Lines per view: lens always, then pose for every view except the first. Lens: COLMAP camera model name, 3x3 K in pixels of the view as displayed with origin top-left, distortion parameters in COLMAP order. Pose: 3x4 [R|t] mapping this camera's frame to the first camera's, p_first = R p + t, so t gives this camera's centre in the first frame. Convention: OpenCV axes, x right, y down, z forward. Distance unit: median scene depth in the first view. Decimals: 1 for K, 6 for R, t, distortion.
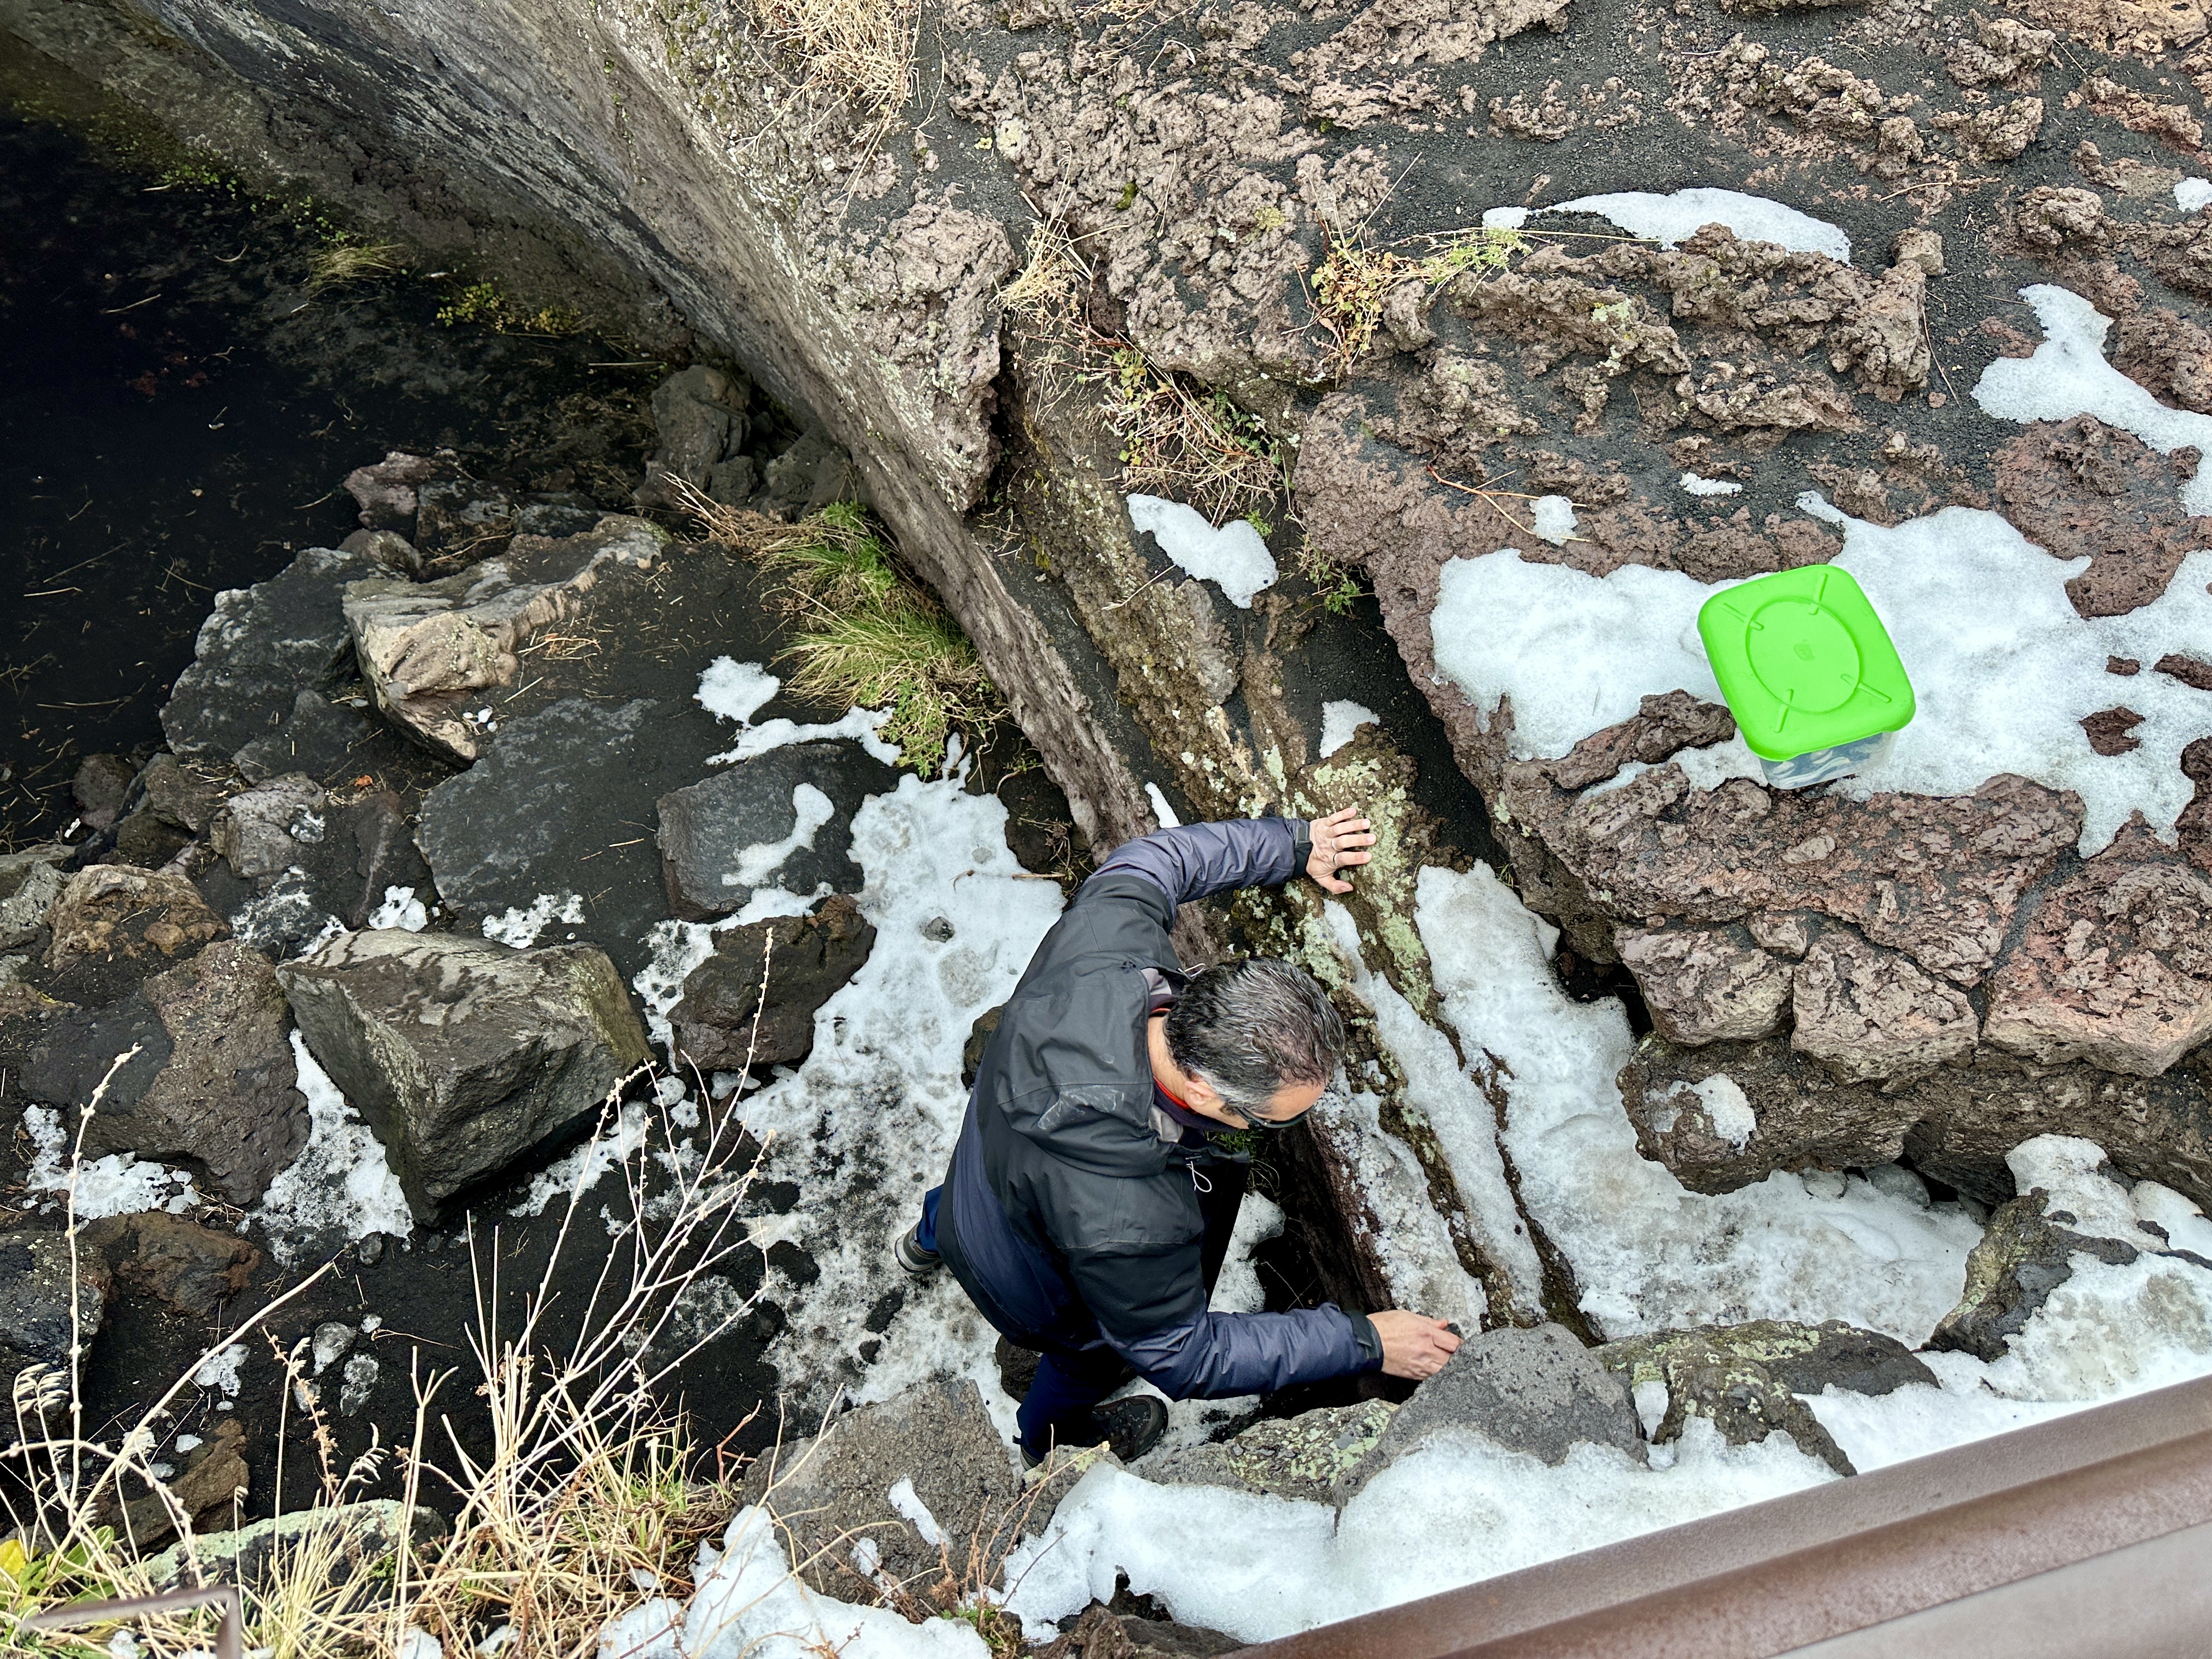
lens RADIAL K [[1520.5, 0, 1107.9], [0, 1520.5, 831.9], [0, 0, 1]] dist [0.006573, -0.000479]
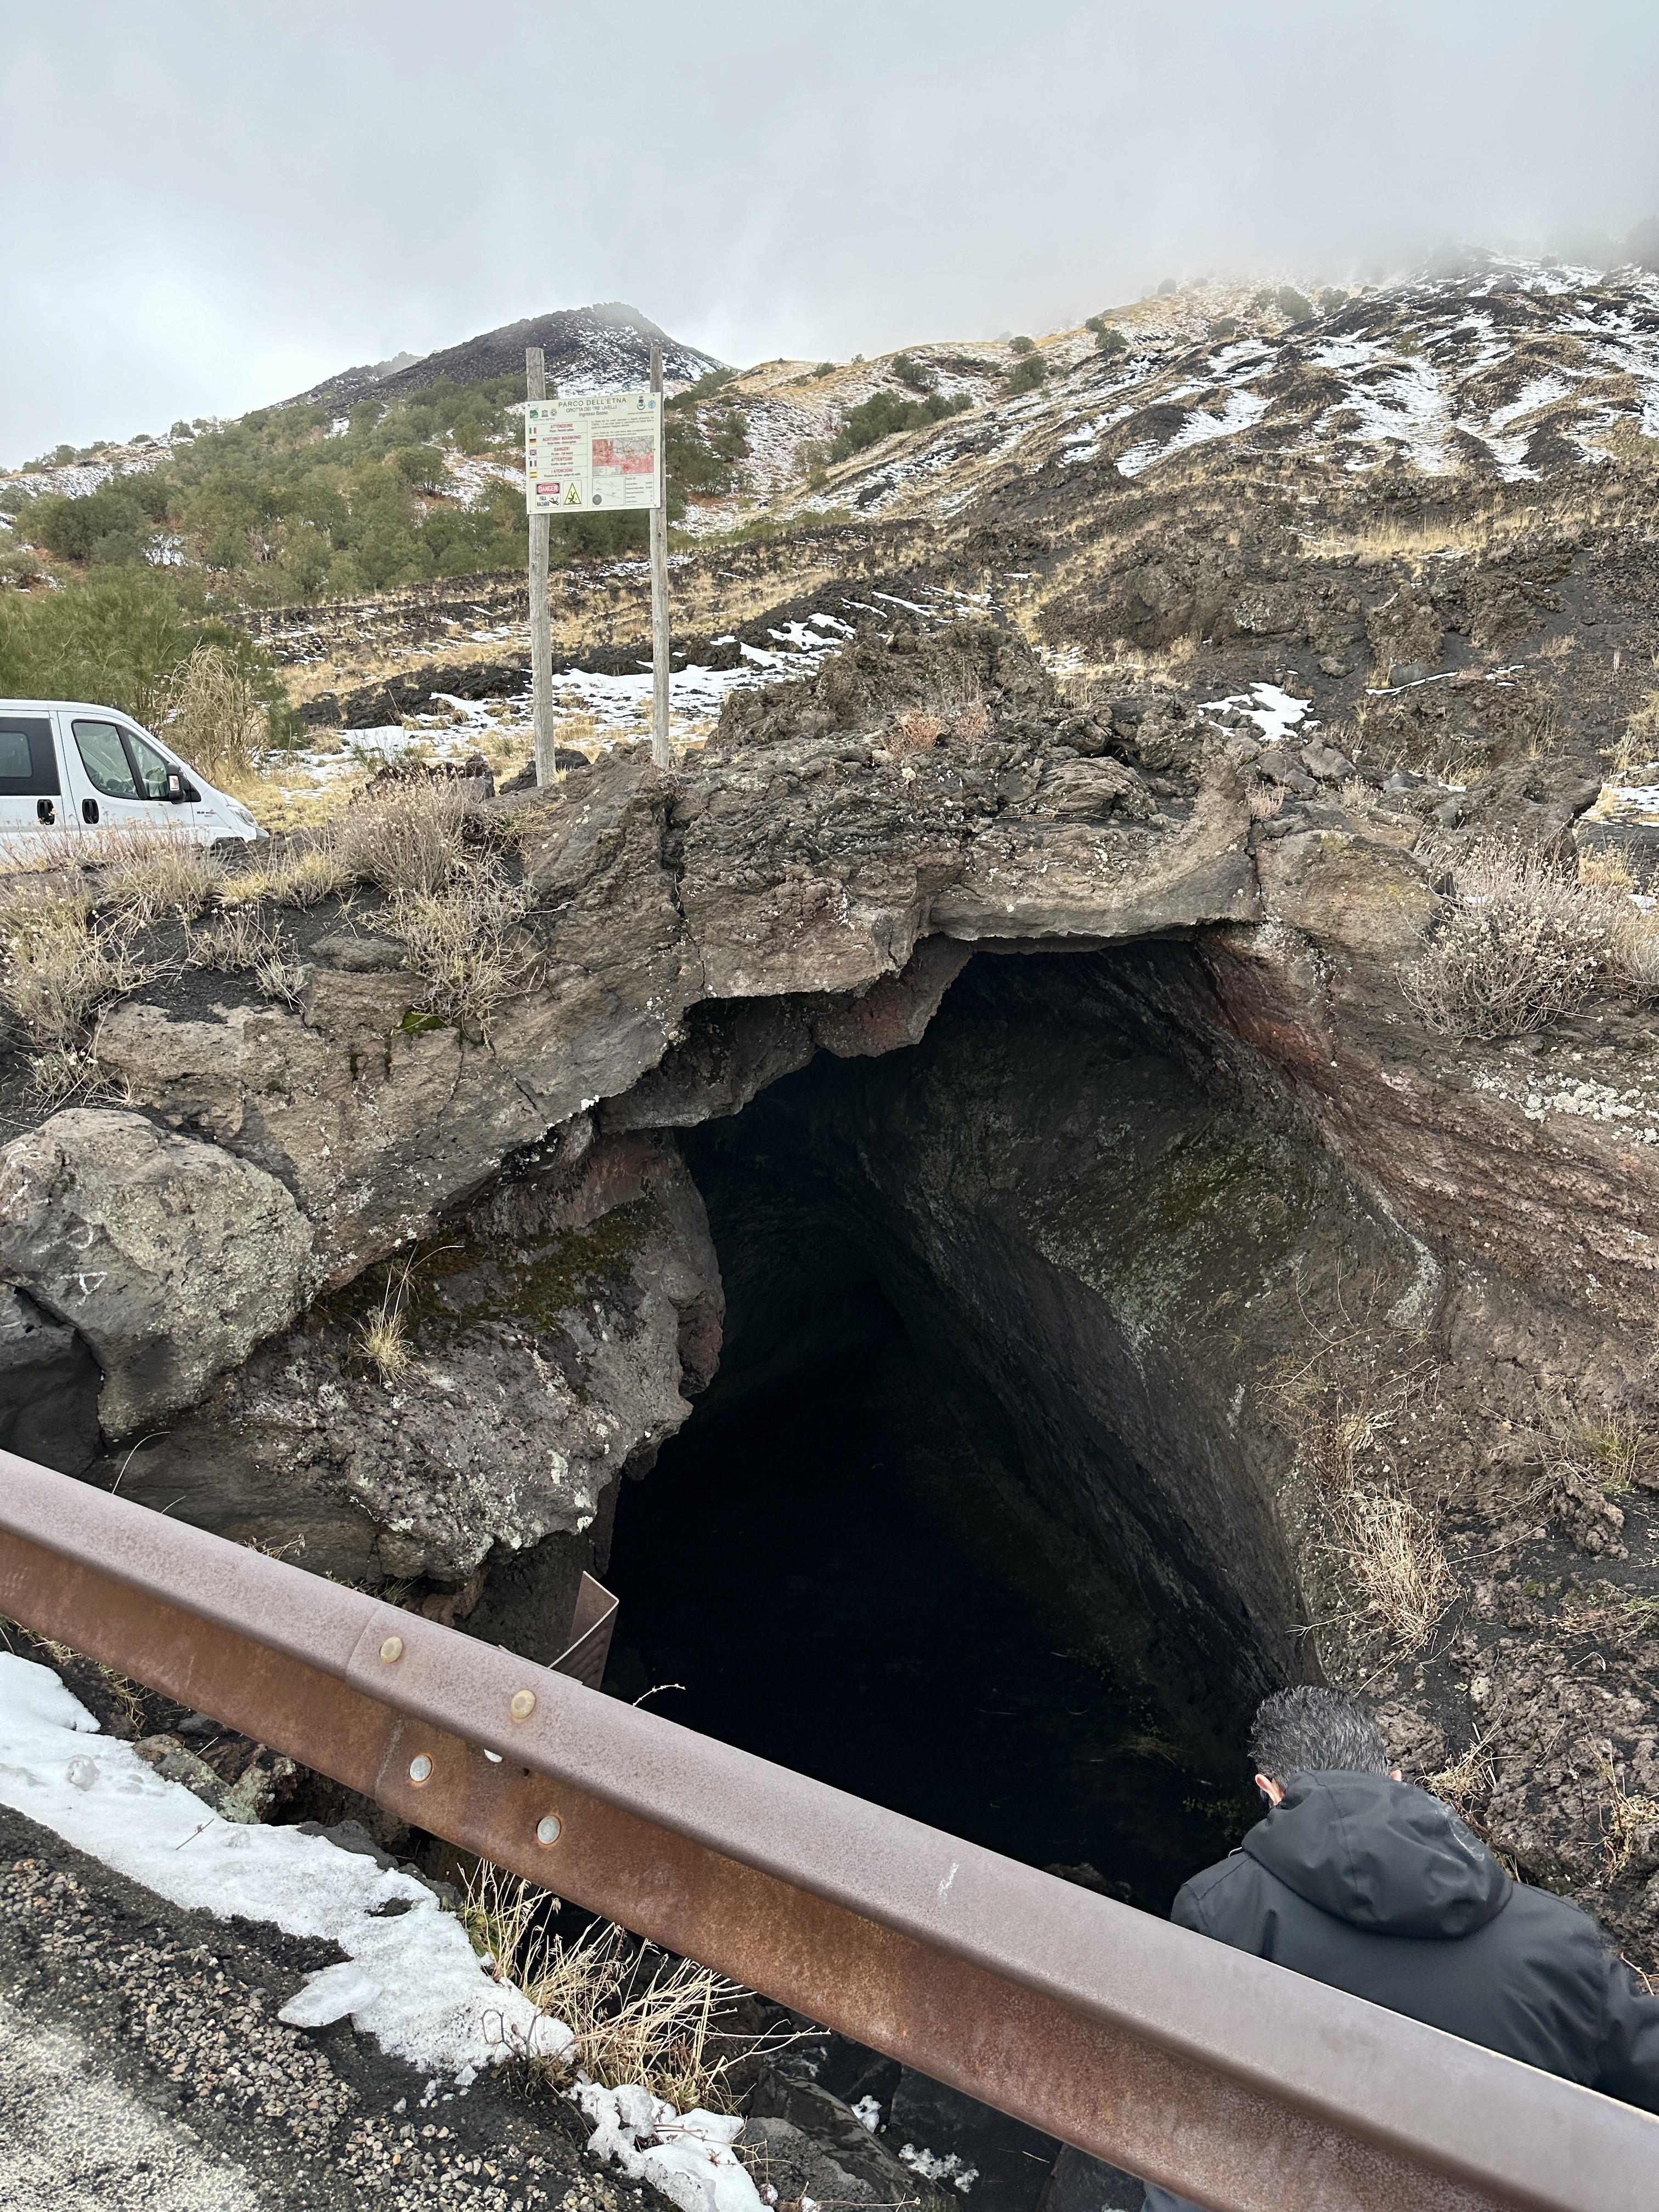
lens RADIAL K [[1520.5, 0, 829.7], [0, 1520.5, 1105.8], [0, 0, 1]] dist [0.006573, -0.000479]
pose [[0.697932, 0.064891, -0.713218, 0.481465], [-0.589325, 0.617900, -0.520476, 0.291273], [0.406923, 0.783574, 0.469494, -0.314108]]
